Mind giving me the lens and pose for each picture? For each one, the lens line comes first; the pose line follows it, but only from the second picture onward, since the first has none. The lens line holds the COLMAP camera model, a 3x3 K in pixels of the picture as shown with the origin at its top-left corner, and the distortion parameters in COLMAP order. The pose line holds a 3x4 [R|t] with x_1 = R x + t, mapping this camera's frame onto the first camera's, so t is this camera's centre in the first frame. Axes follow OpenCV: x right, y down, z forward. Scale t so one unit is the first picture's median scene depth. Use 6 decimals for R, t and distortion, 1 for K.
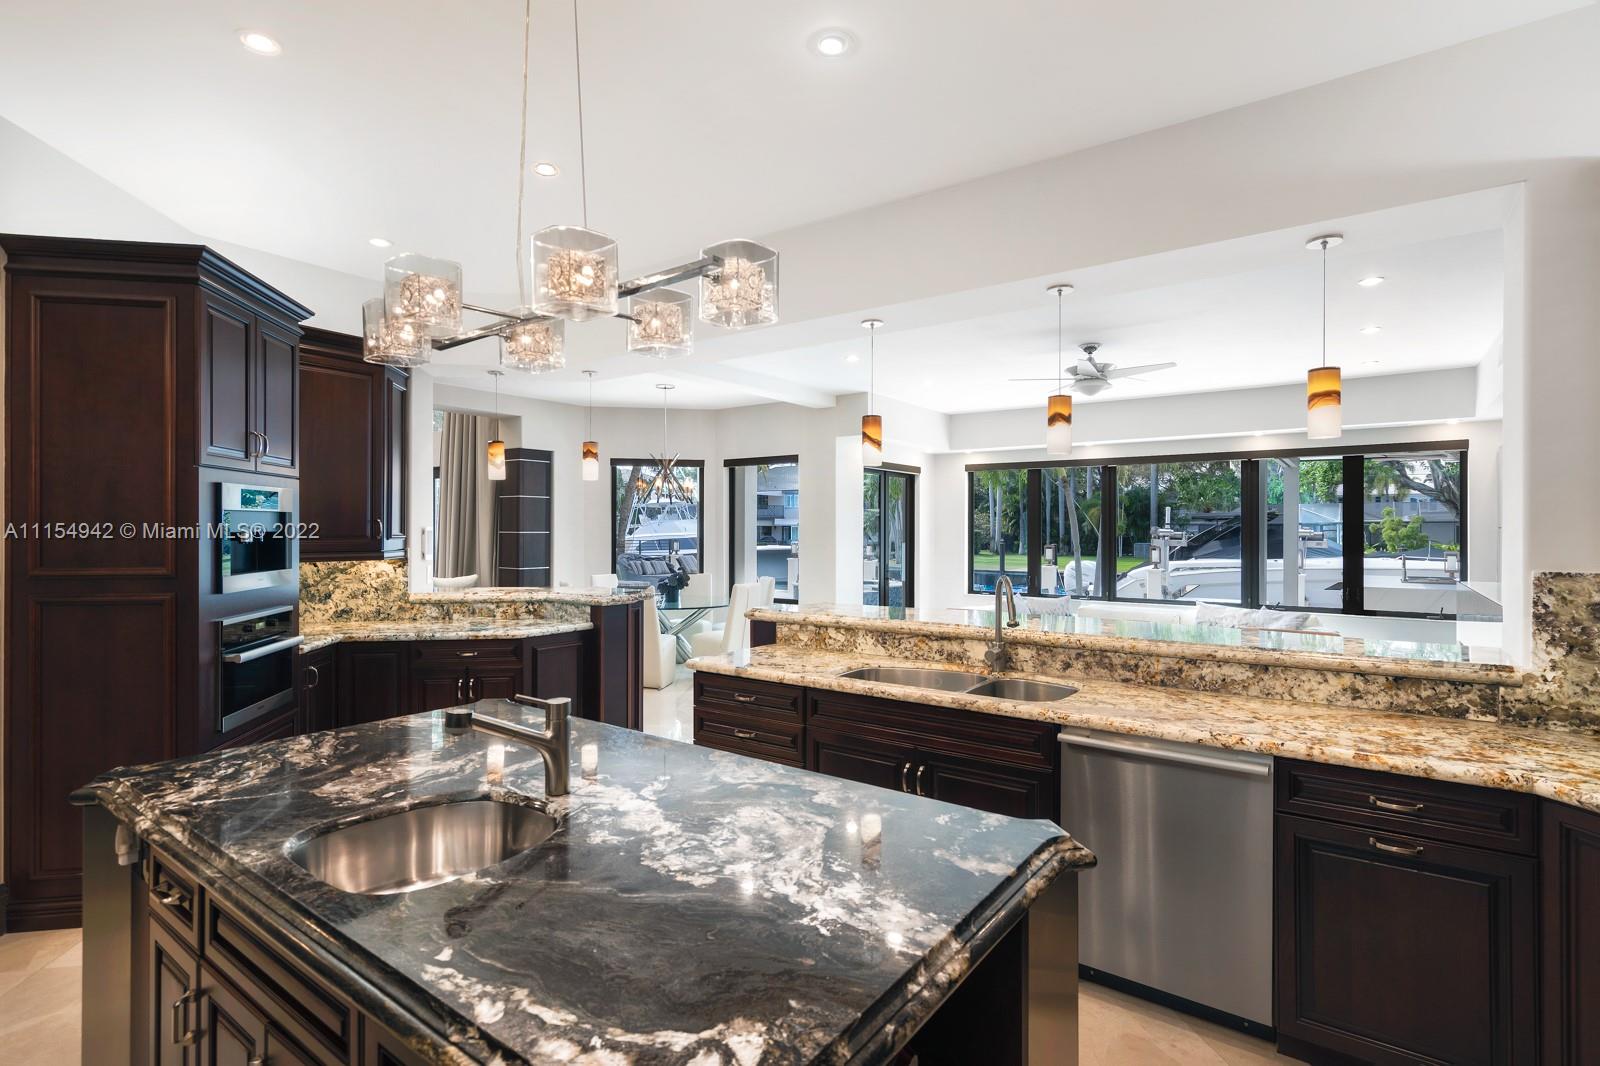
lens RADIAL K [[775.8, 0, 794.8], [0, 775.8, 533.8], [0, 0, 1]] dist [-0.003065, 0.001165]
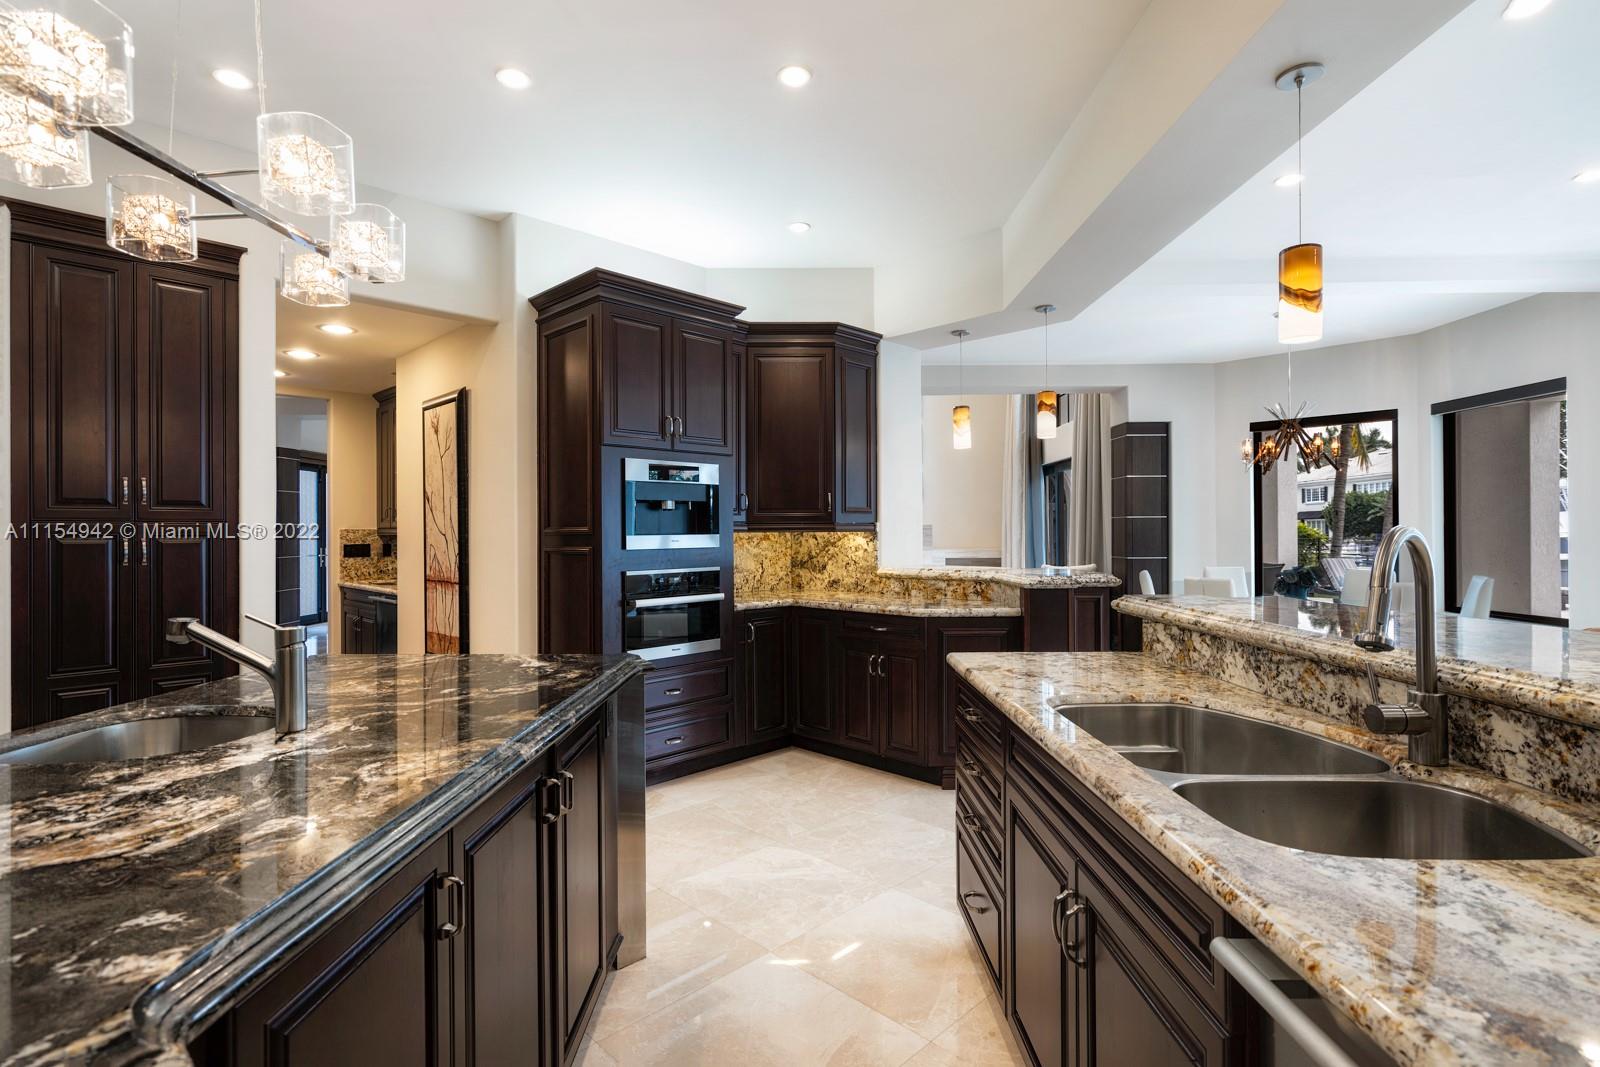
lens RADIAL K [[775.8, 0, 799.7], [0, 775.8, 528.4], [0, 0, 1]] dist [-0.003065, 0.001165]
pose [[0.587388, -0.010630, -0.809236, 0.377726], [0.002746, 0.999934, -0.011142, 0.054062], [0.809301, 0.004323, 0.587379, 0.464804]]
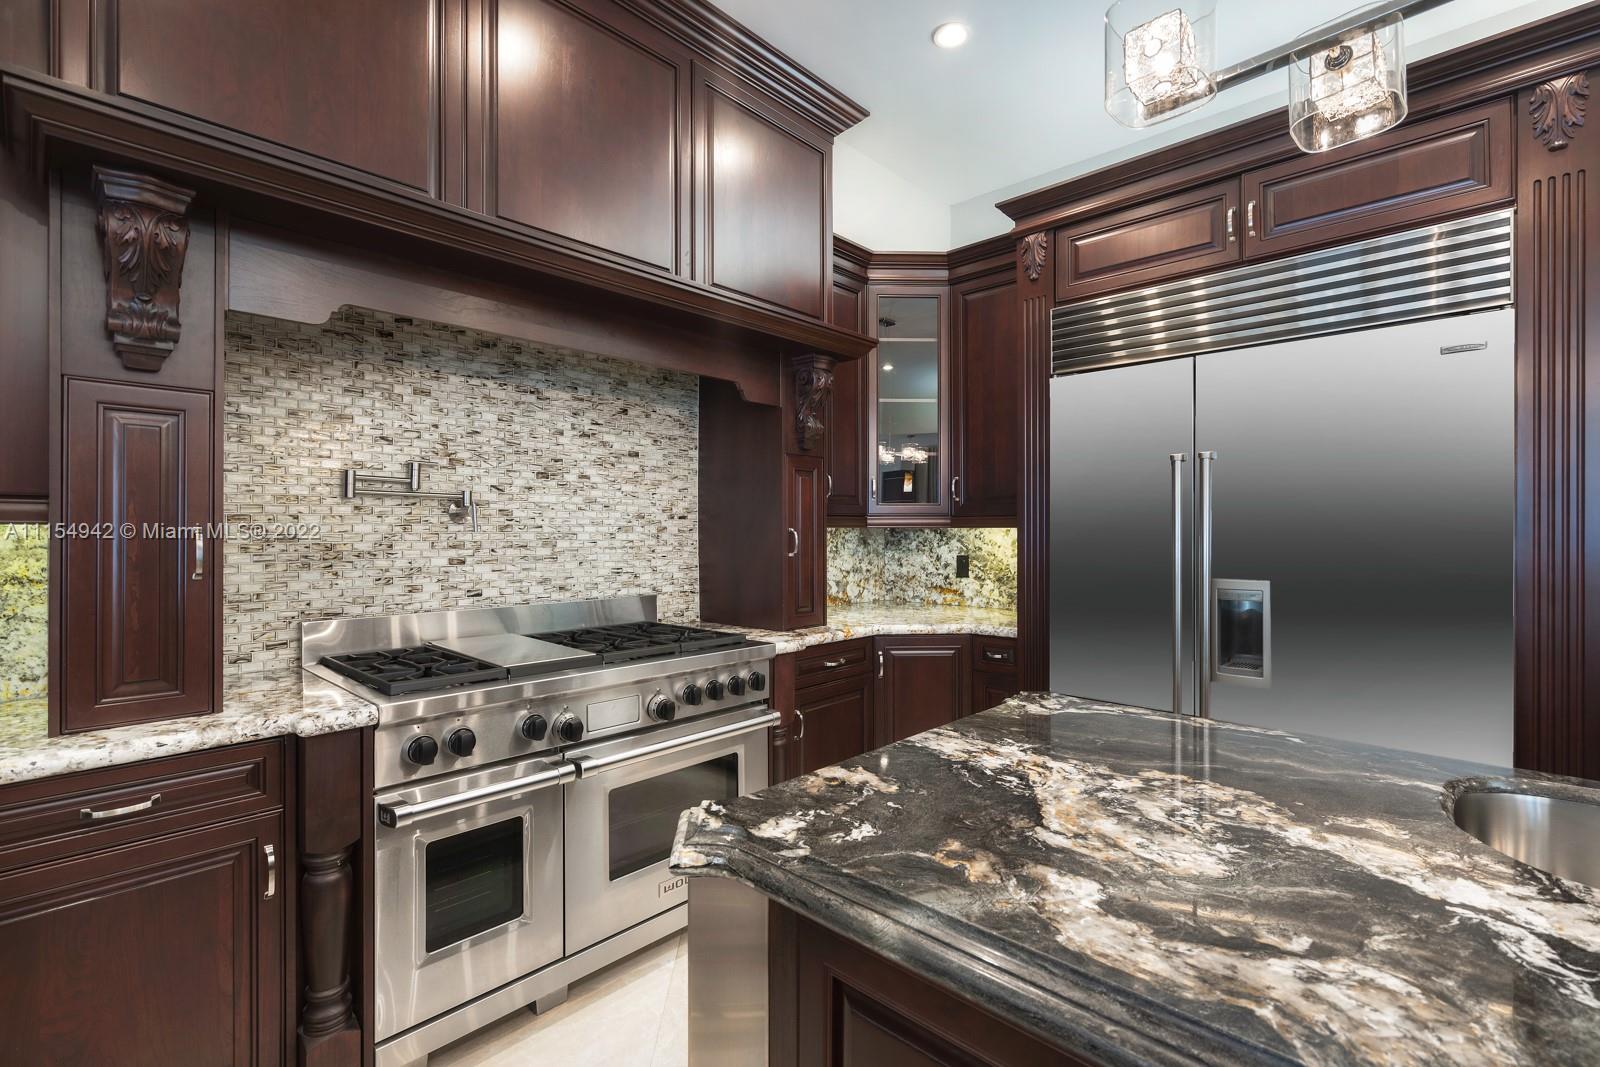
lens RADIAL K [[720.0, 0, 795.1], [0, 720.0, 529.5], [0, 0, 1]] dist [-0.001927, 0.000350]
pose [[-0.992076, -0.001528, 0.125629, 0.076271], [-0.001328, 0.999998, 0.001680, 0.053576], [-0.125631, 0.001500, -0.992076, 0.709023]]
